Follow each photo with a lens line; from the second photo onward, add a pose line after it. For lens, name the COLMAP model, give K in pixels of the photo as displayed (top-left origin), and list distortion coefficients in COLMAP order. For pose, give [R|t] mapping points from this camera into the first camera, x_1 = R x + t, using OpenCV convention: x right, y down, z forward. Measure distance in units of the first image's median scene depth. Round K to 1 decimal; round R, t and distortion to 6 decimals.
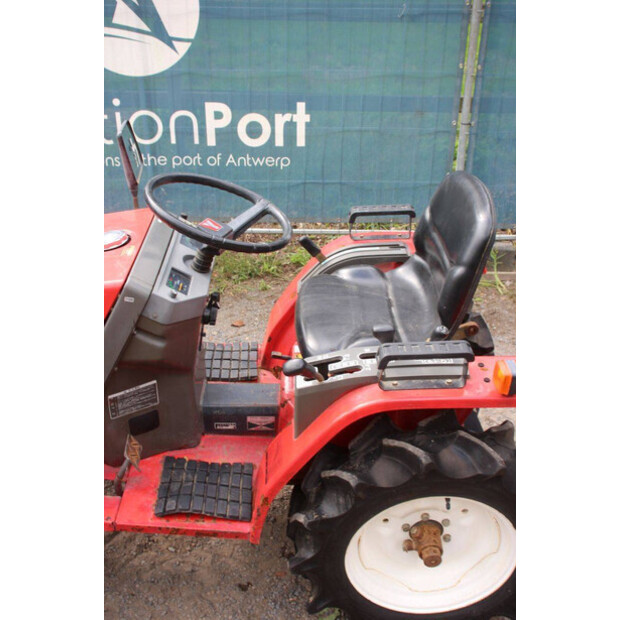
lens RADIAL K [[663.2, 0, 309.3], [0, 663.2, 295.2], [0, 0, 1]] dist [-0.075920, 0.032906]
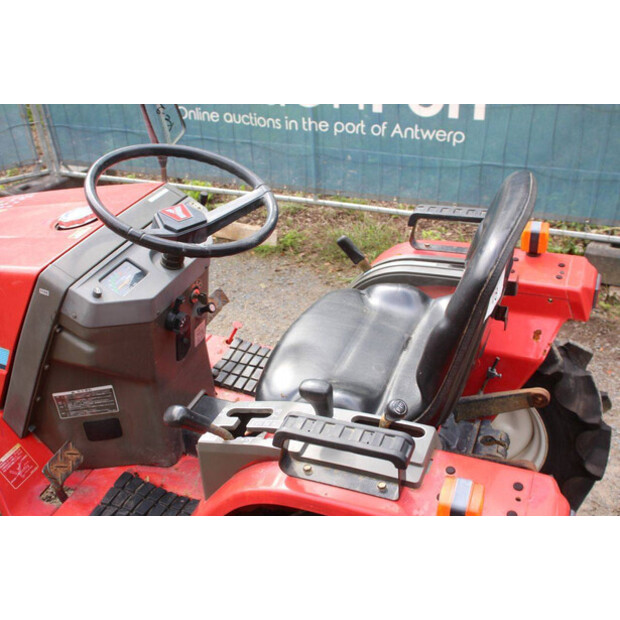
lens RADIAL K [[676.2, 0, 310.0], [0, 676.2, 310.0], [0, 0, 1]] dist [-0.052970, 0.118182]
pose [[0.908597, 0.162972, -0.384566, 0.293719], [-0.137159, 0.986095, 0.093831, -0.077822], [0.394511, -0.032508, 0.918316, 0.269530]]
